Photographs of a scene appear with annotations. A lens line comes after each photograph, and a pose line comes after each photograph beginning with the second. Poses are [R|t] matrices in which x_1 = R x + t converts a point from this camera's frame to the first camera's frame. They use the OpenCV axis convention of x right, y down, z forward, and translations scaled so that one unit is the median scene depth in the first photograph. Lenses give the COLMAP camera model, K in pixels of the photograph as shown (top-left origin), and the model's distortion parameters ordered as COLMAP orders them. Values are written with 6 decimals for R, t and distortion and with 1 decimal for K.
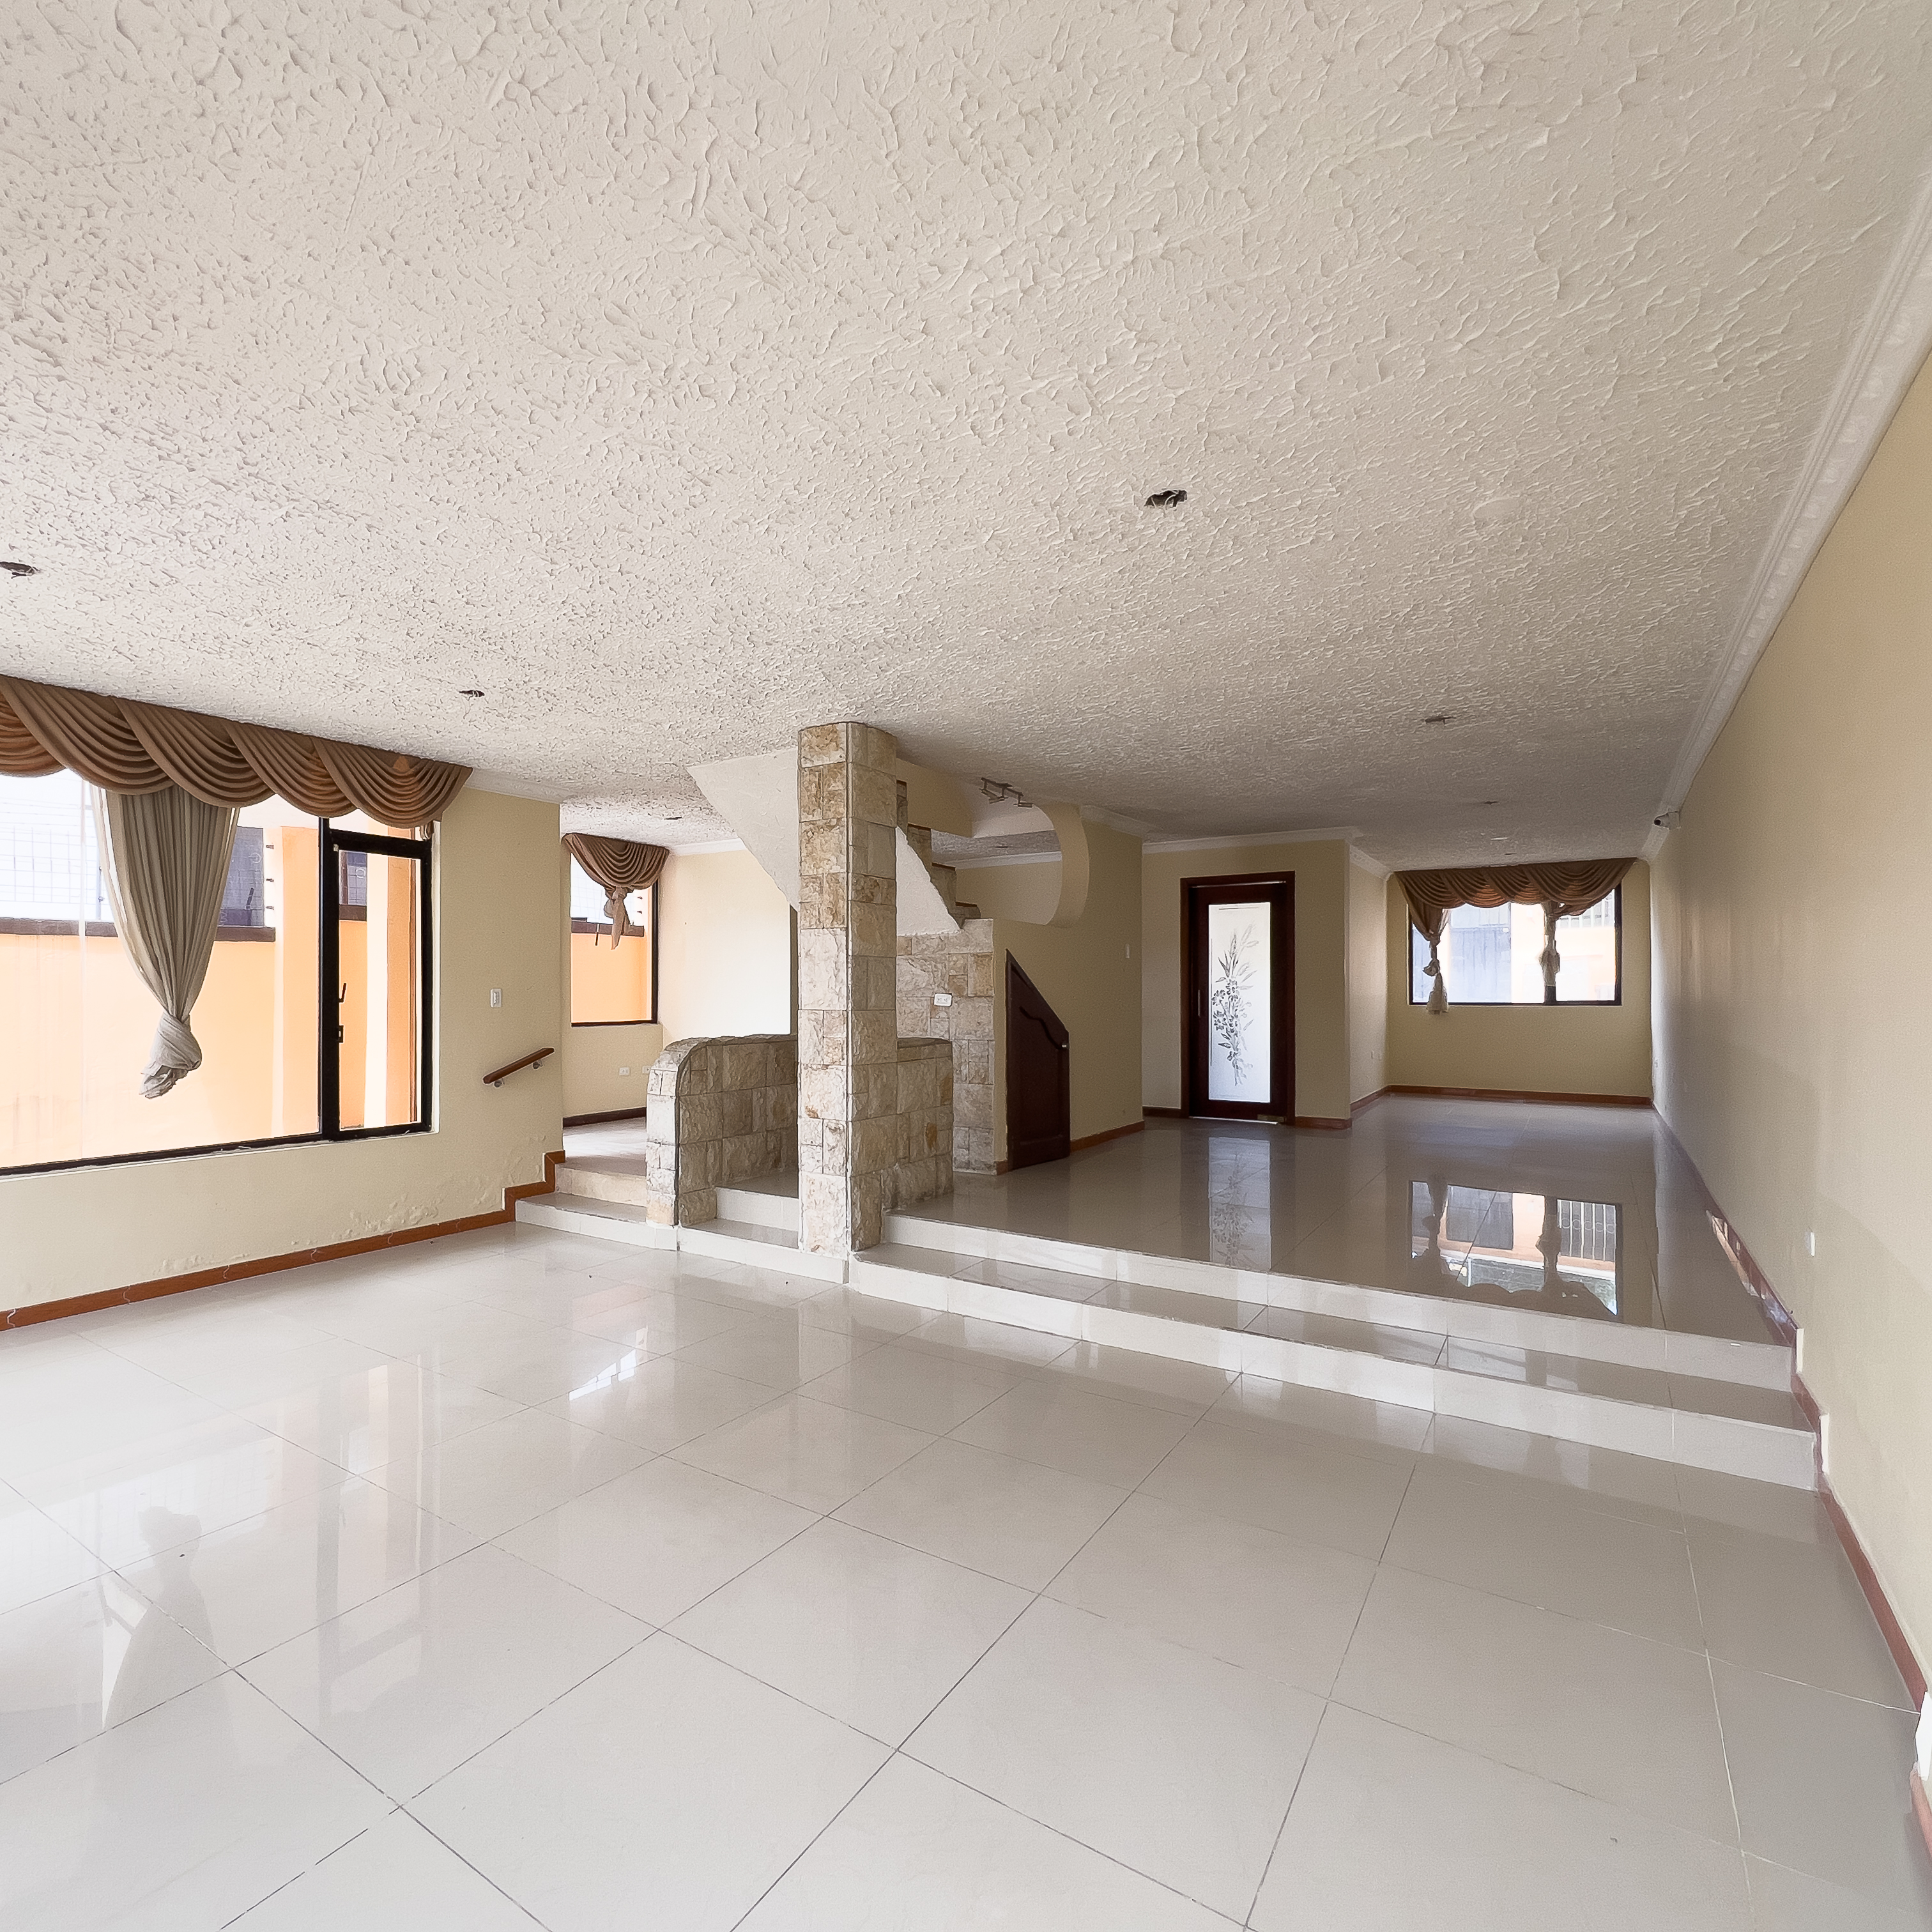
lens RADIAL K [[1014.7, 0, 945.3], [0, 1014.7, 984.1], [0, 0, 1]] dist [-0.006690, -0.000286]
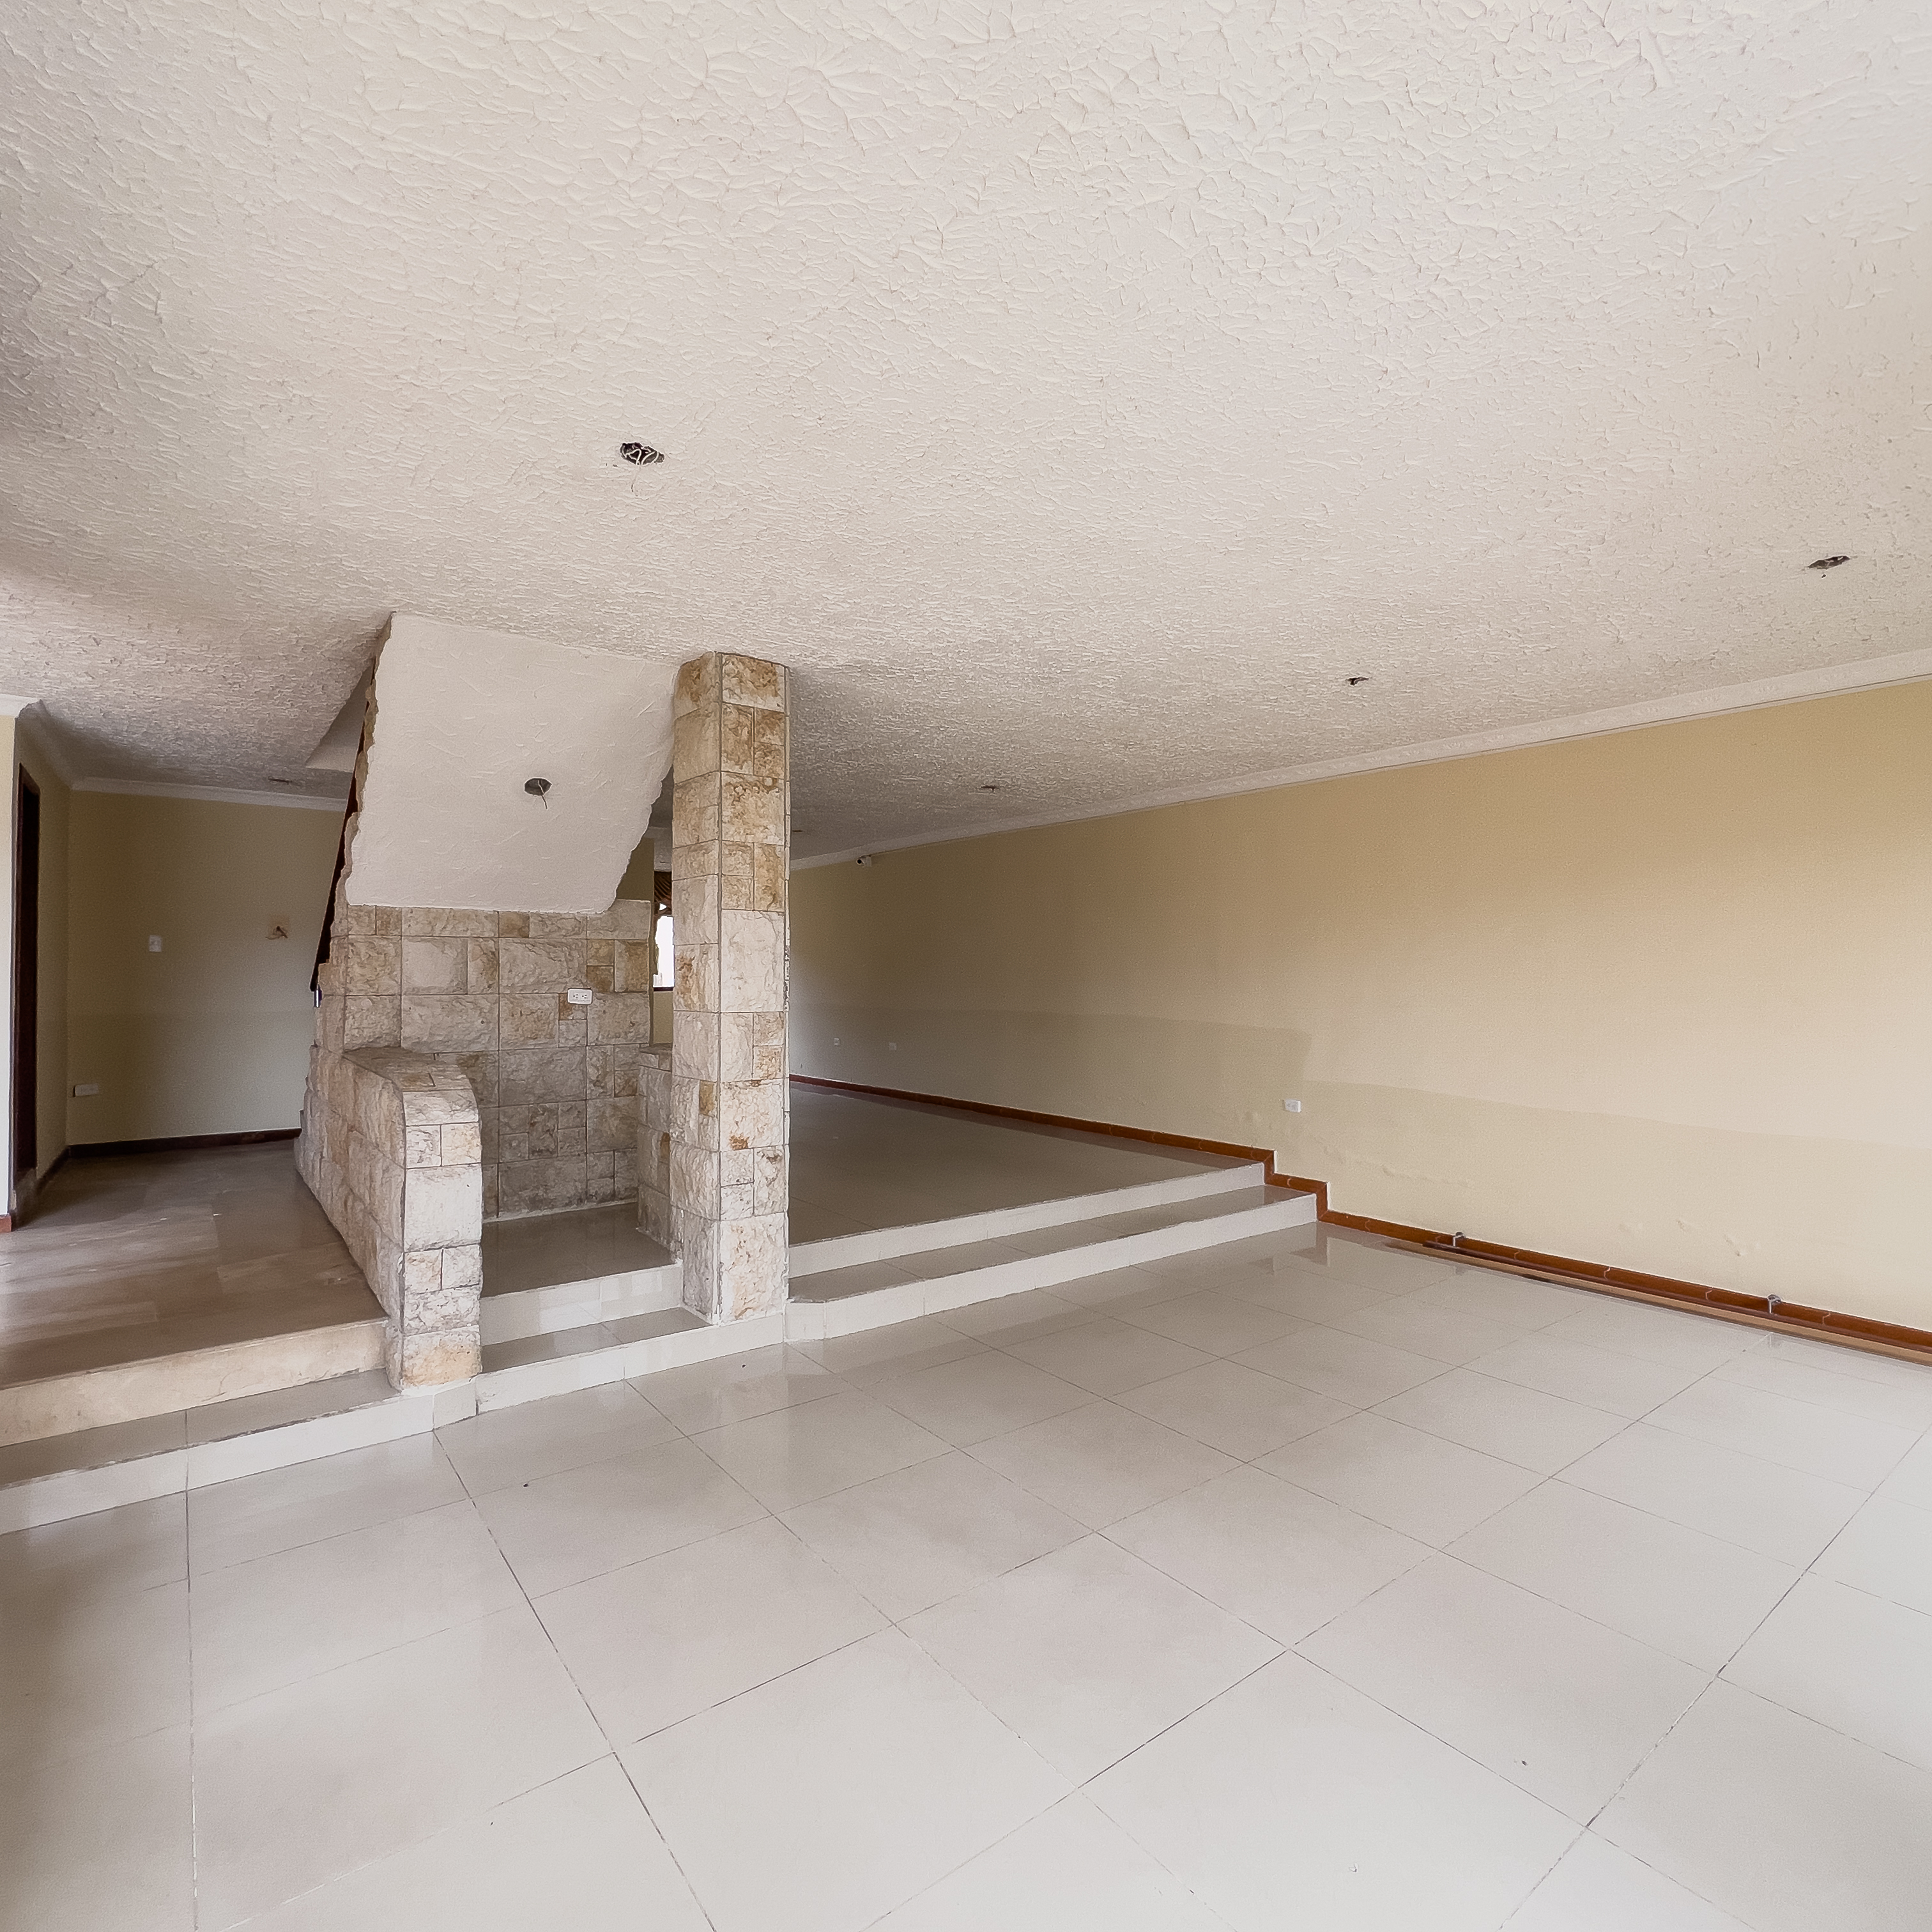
lens RADIAL K [[1014.7, 0, 949.2], [0, 1014.7, 964.7], [0, 0, 1]] dist [-0.006690, -0.000286]
pose [[0.337741, 0.011233, 0.941172, -0.824063], [-0.009385, 0.999919, -0.008566, -0.006776], [-0.941192, -0.005940, 0.337819, 0.581906]]
